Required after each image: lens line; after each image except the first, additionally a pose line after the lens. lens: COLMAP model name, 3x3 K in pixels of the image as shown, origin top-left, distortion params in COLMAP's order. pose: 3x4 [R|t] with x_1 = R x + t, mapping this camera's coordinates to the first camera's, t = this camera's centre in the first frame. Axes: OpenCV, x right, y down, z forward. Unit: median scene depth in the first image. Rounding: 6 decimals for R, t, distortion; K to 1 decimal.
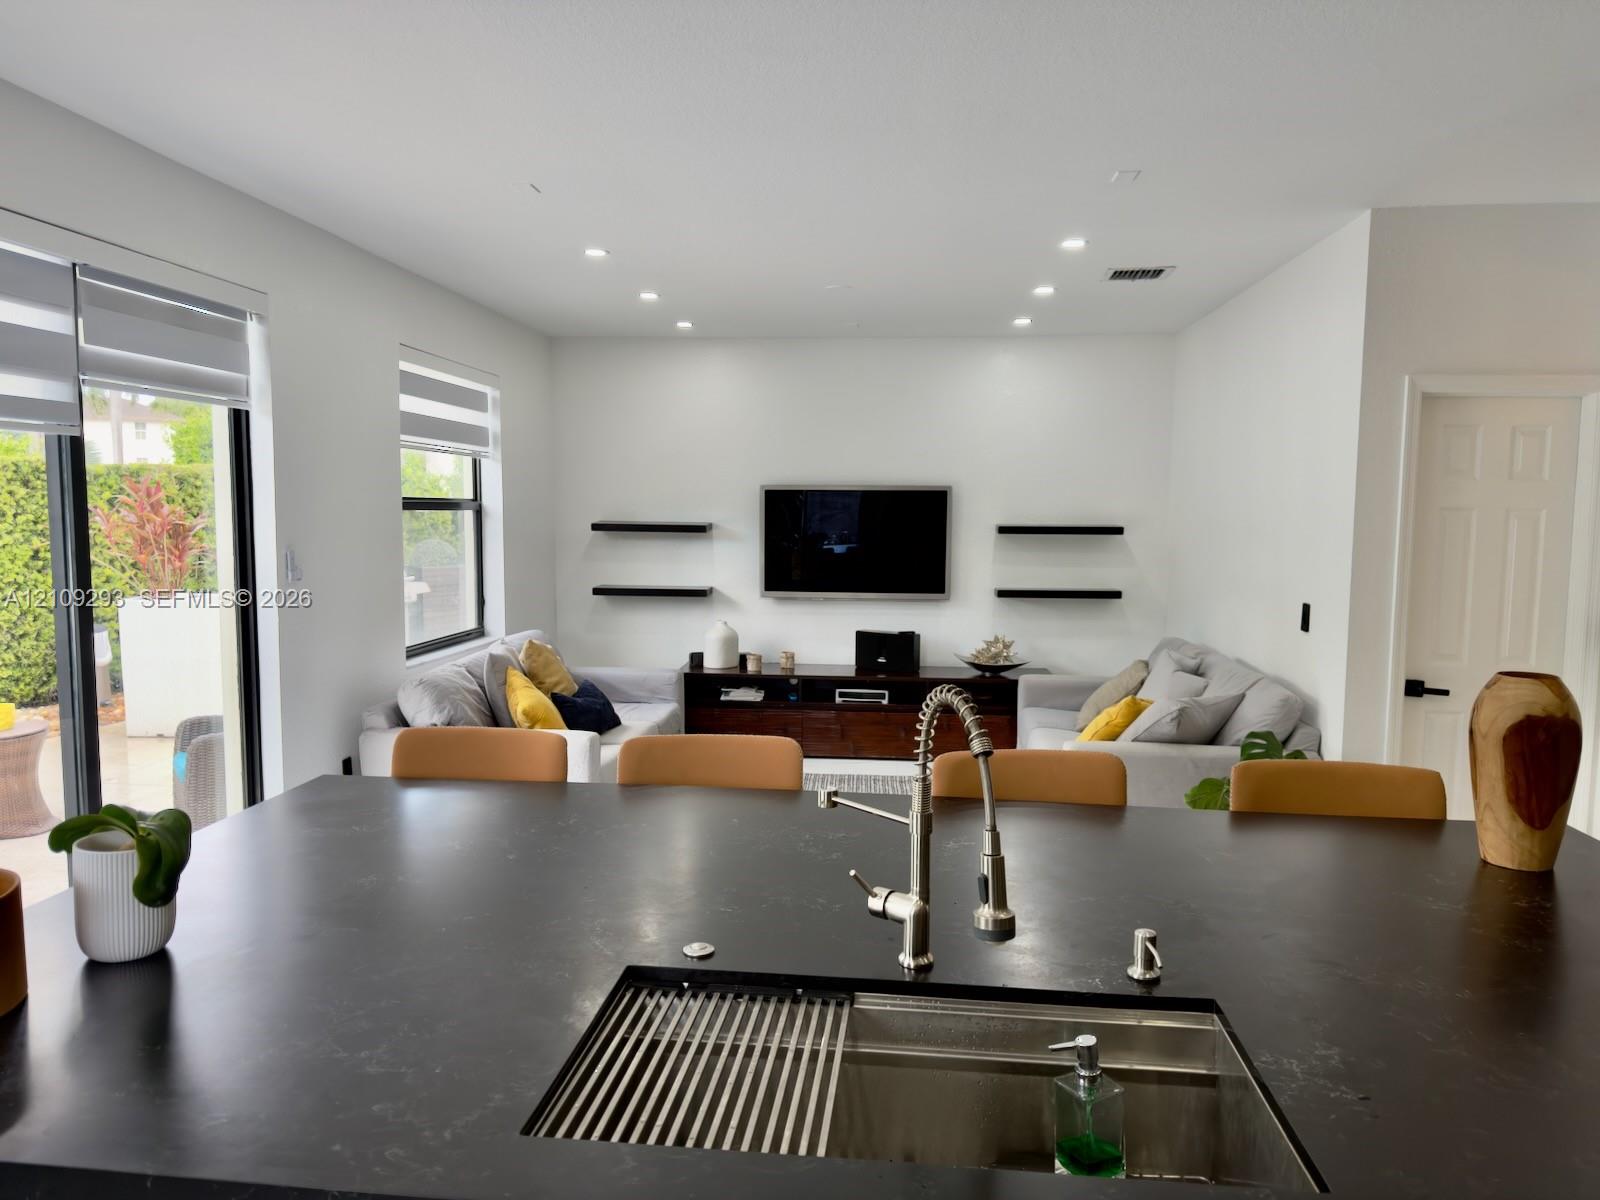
lens RADIAL K [[1124.3, 0, 800.0], [0, 1124.3, 600.0], [0, 0, 1]] dist [0.109201, -0.150733]
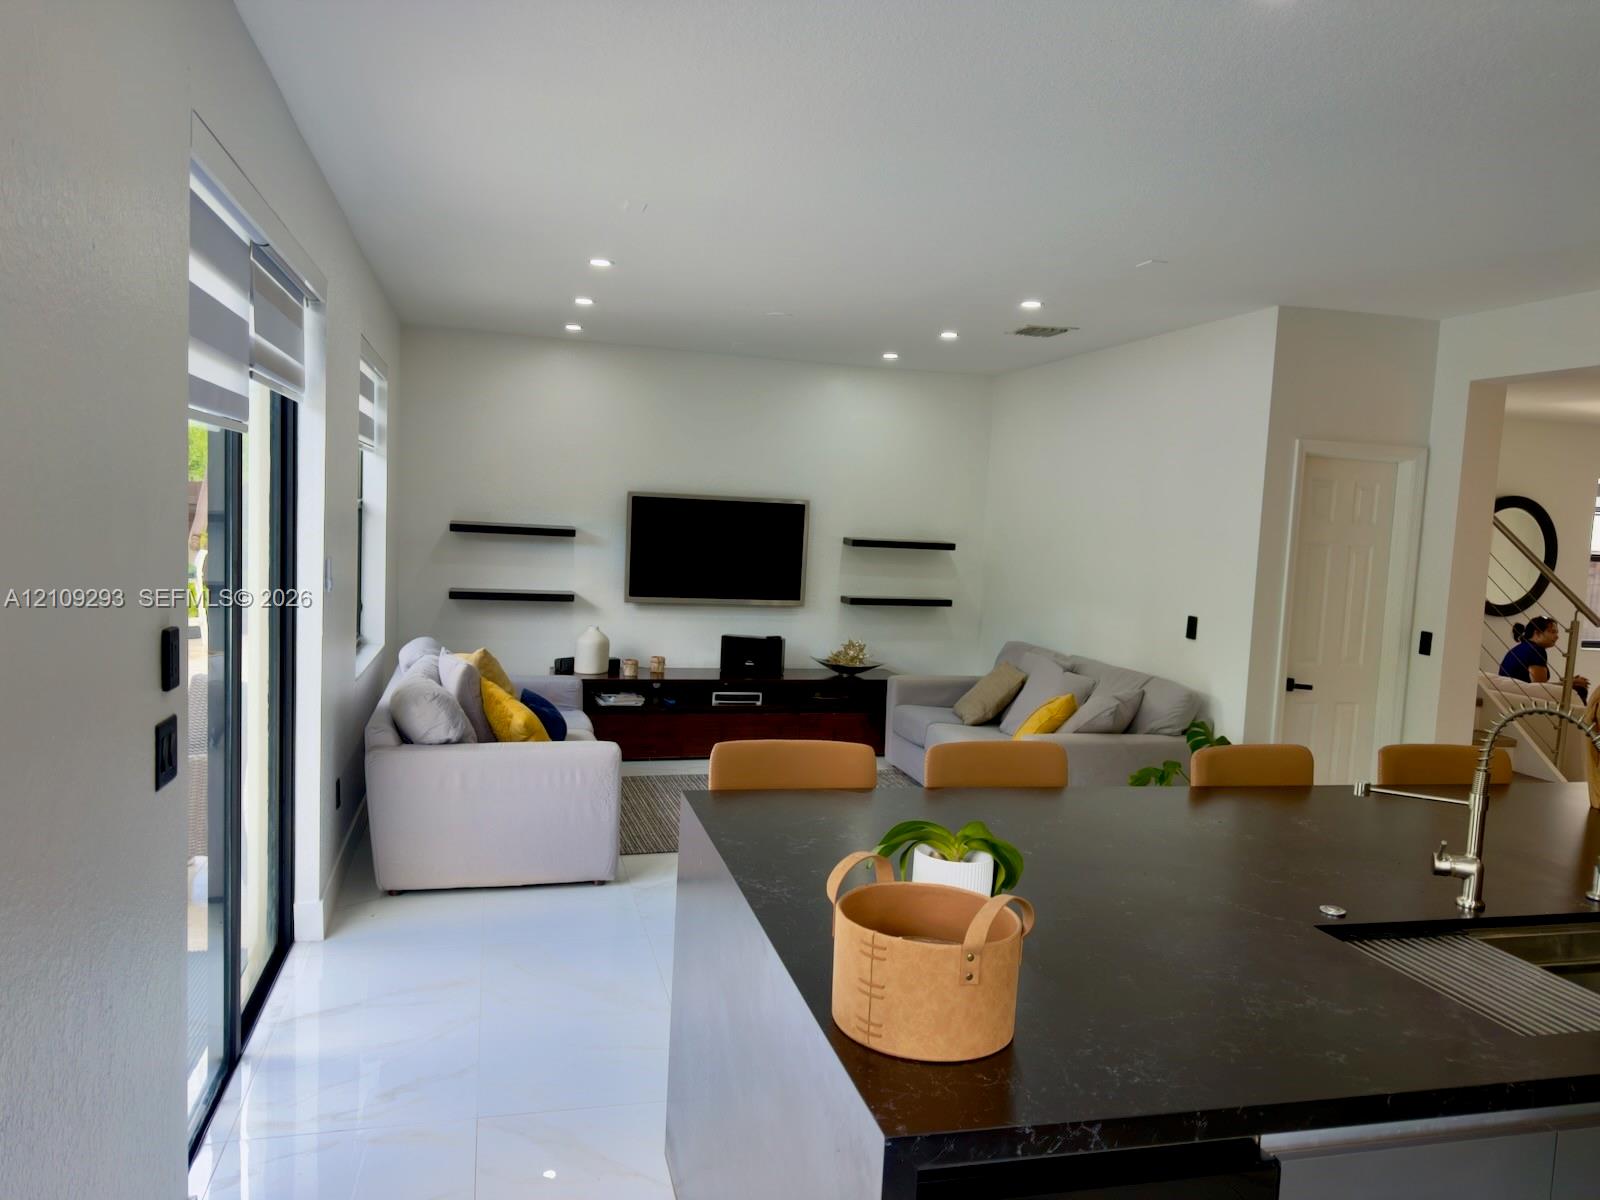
lens RADIAL K [[1120.4, 0, 800.0], [0, 1120.4, 600.0], [0, 0, 1]] dist [0.135746, -0.219947]
pose [[0.934094, 0.008326, 0.356929, -0.272218], [-0.009694, 0.999951, 0.002044, -0.008965], [-0.356894, -0.005369, 0.934129, 0.004722]]
